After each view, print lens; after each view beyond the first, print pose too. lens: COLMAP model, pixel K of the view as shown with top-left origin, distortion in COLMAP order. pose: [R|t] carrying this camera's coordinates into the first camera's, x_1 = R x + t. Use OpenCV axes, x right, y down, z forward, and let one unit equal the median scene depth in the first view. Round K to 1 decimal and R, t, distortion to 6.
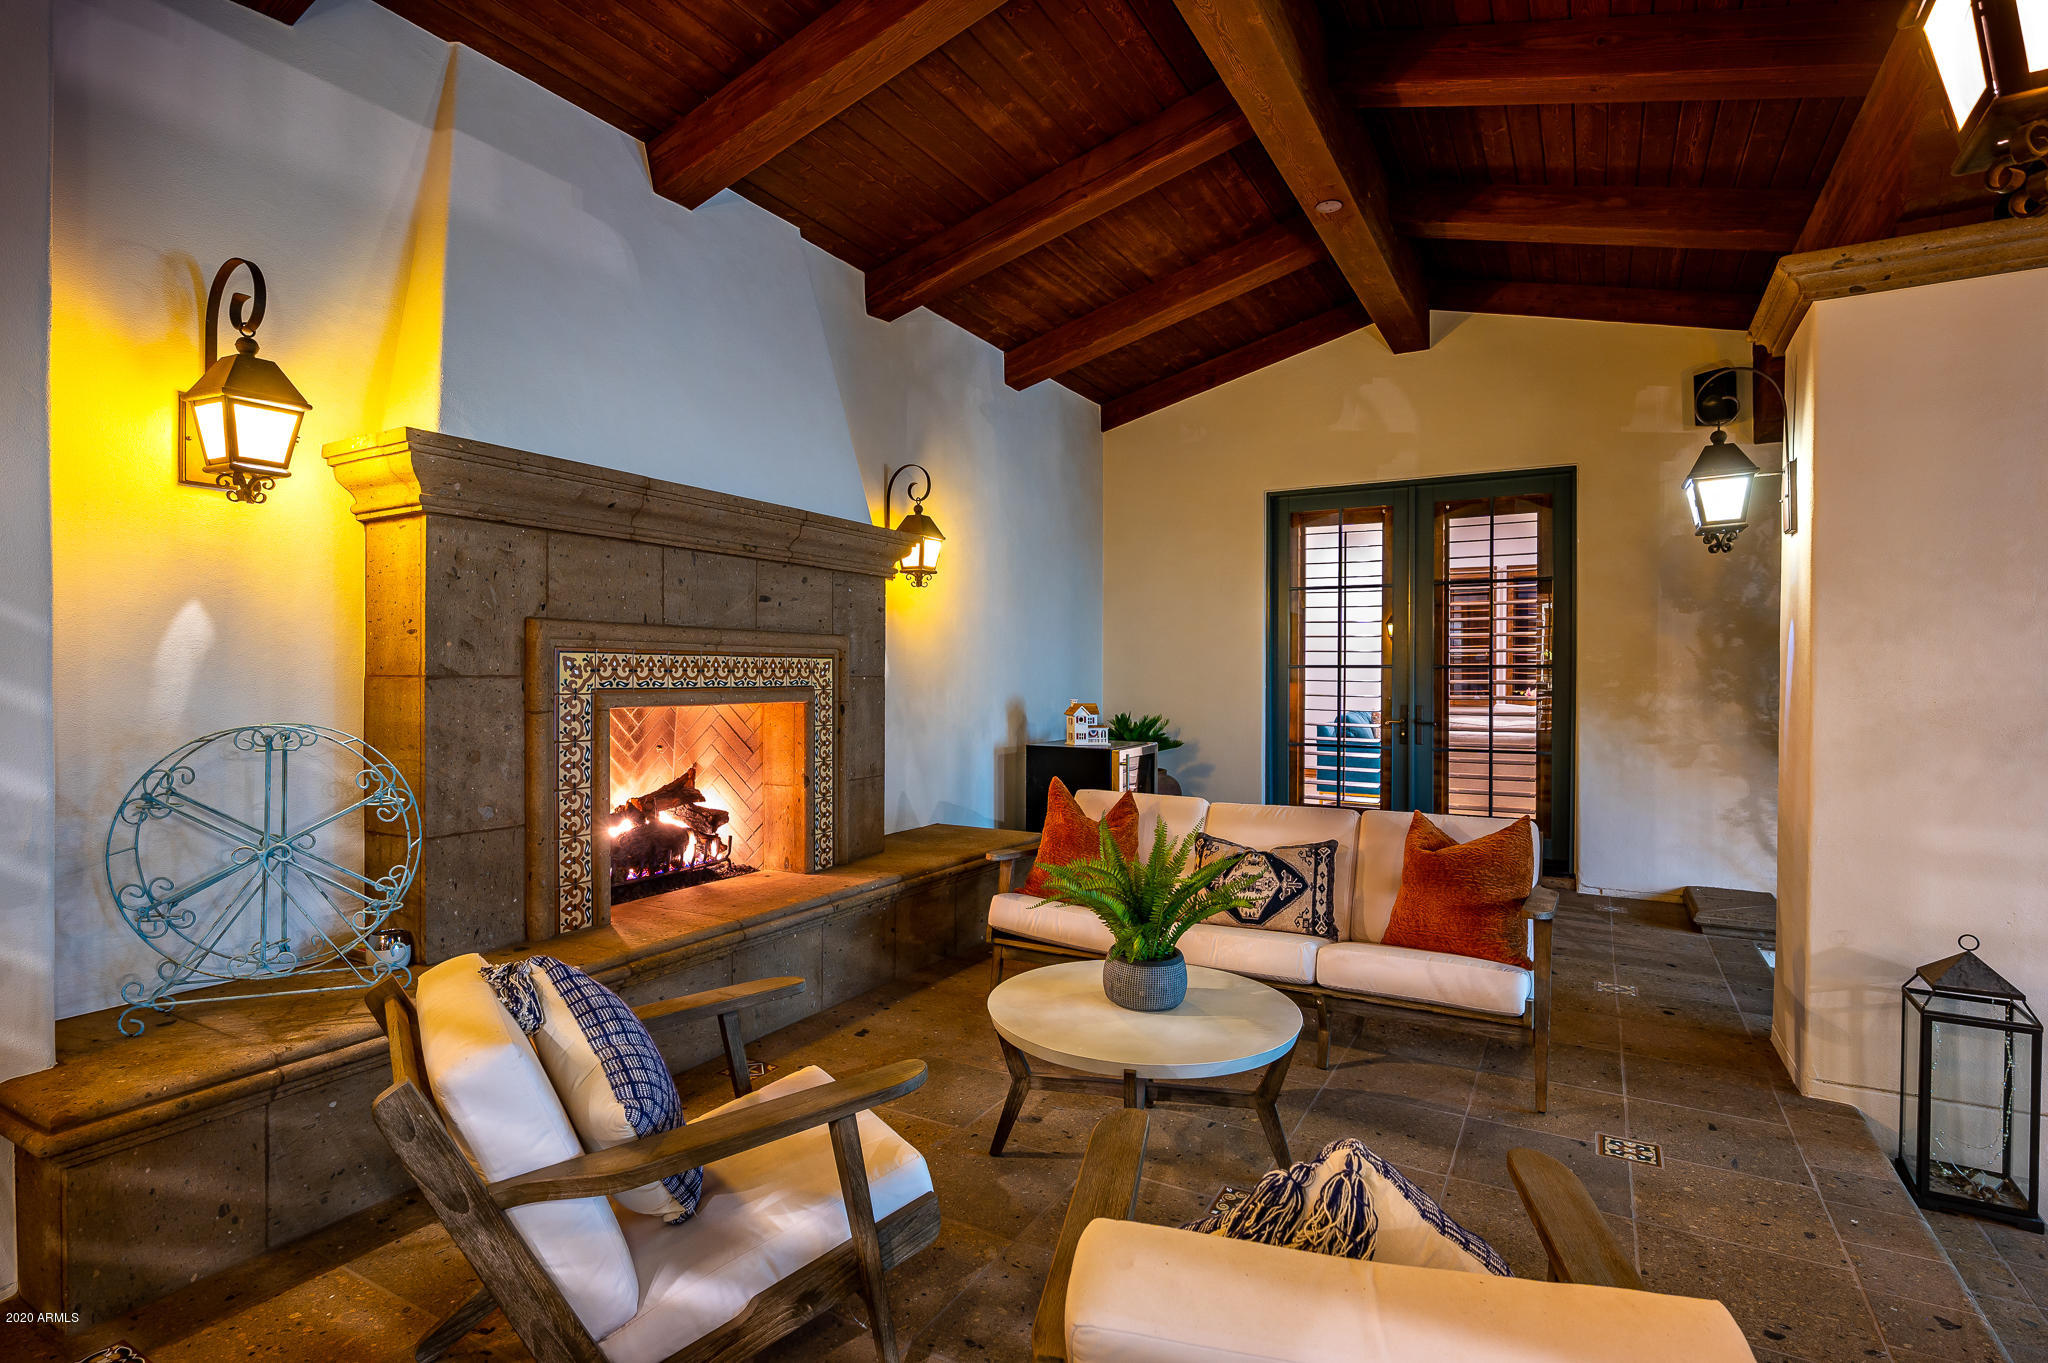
lens RADIAL K [[984.7, 0, 1030.9], [0, 984.7, 680.0], [0, 0, 1]] dist [-0.003280, -0.000180]
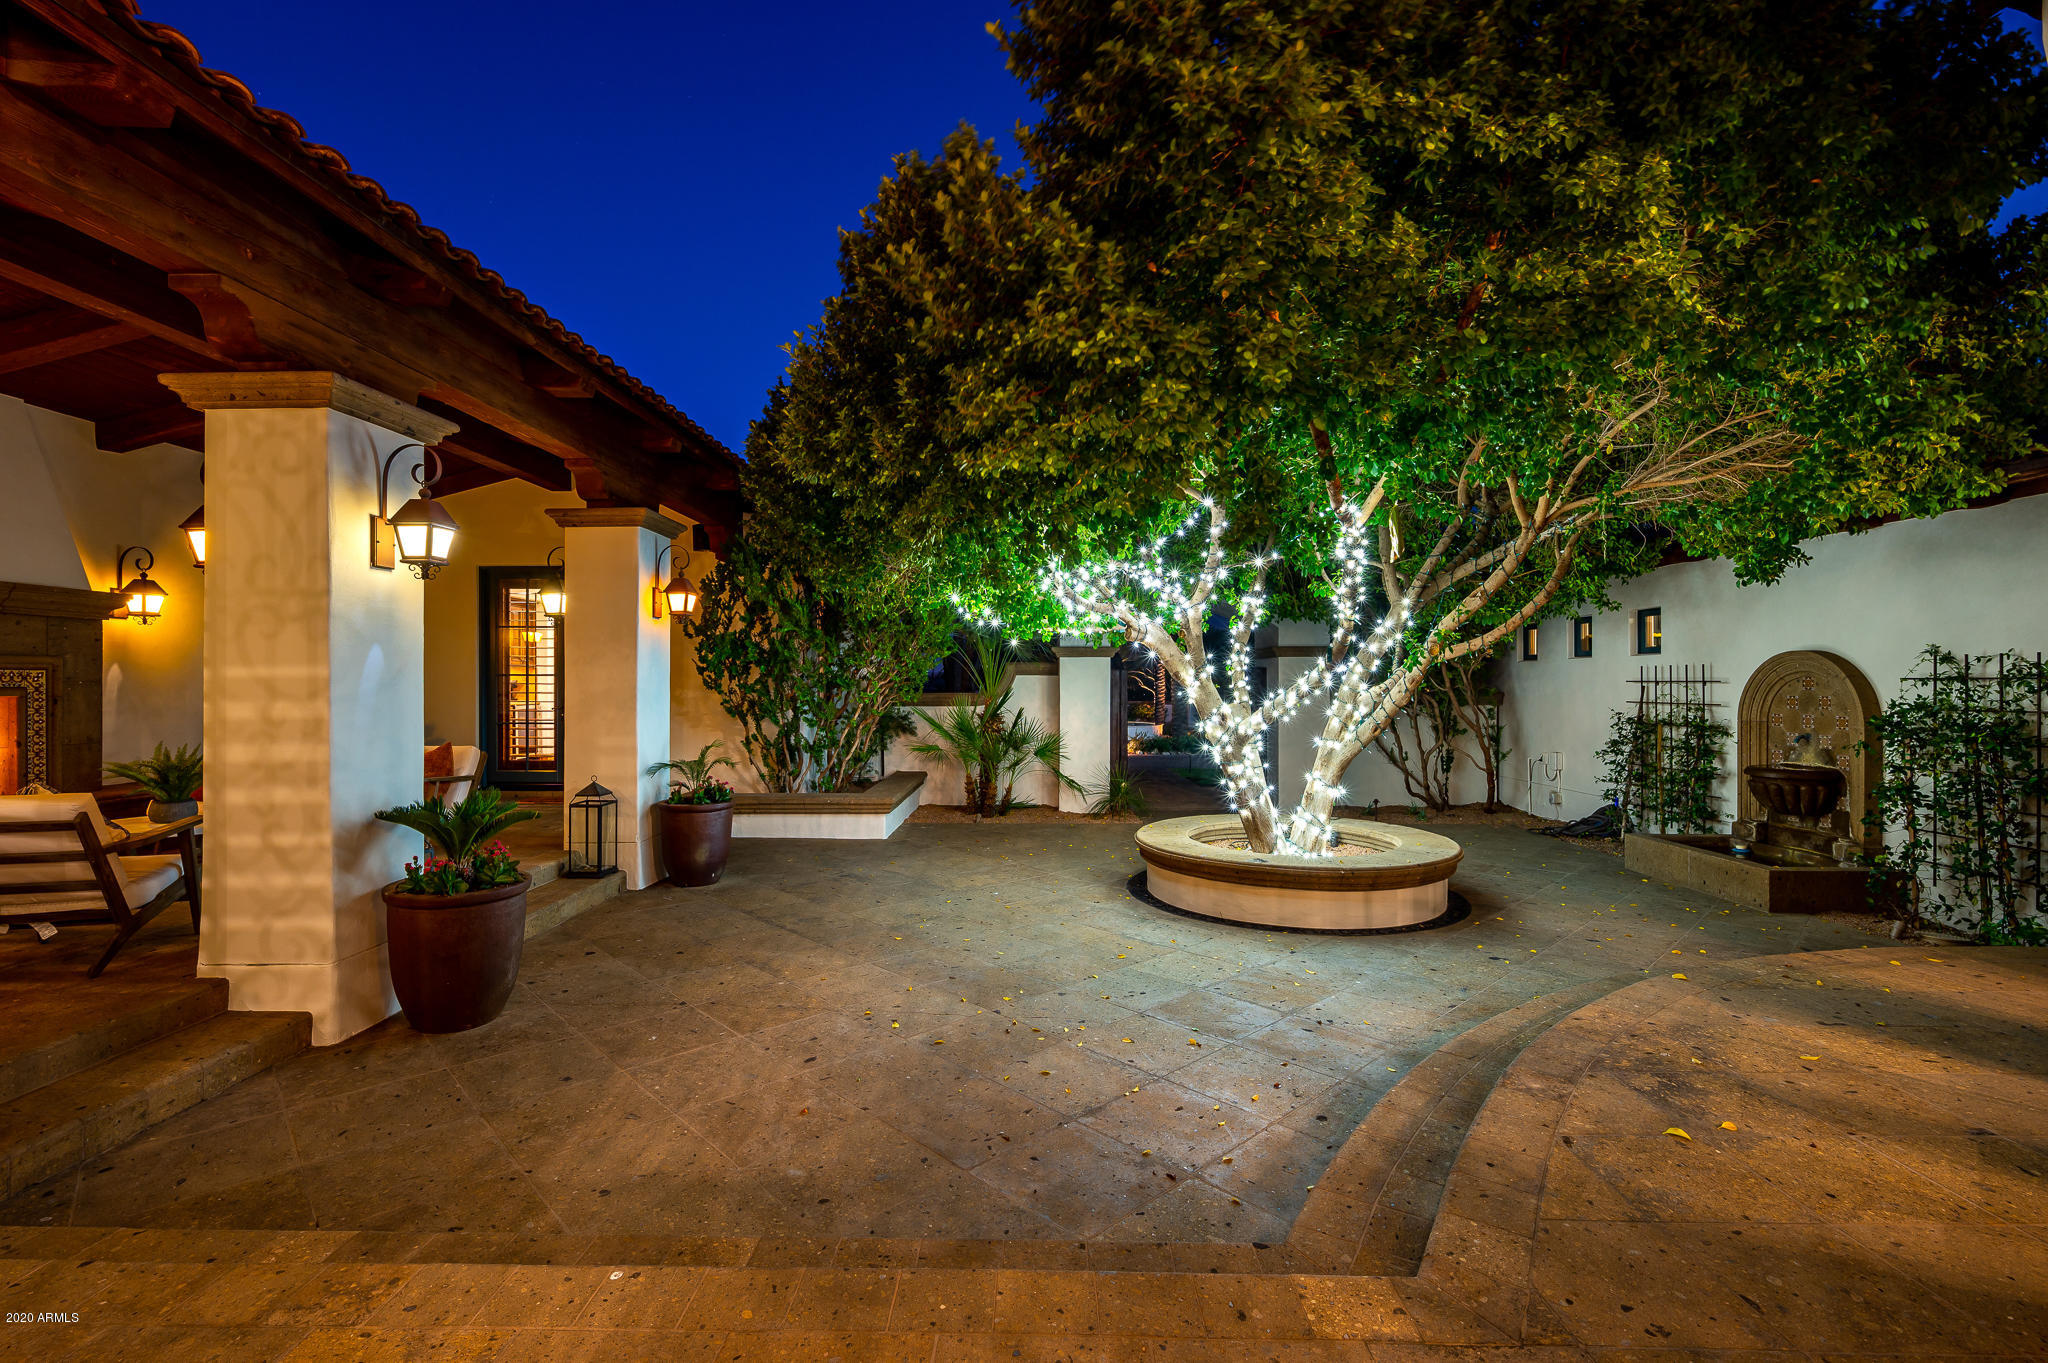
lens RADIAL K [[856.8, 0, 1014.7], [0, 856.8, 687.0], [0, 0, 1]] dist [-0.001828, -0.000219]
pose [[0.879403, -0.004727, 0.476055, 0.547120], [0.004795, 0.999988, 0.001073, 0.012463], [-0.476055, 0.001339, 0.879415, -1.034271]]
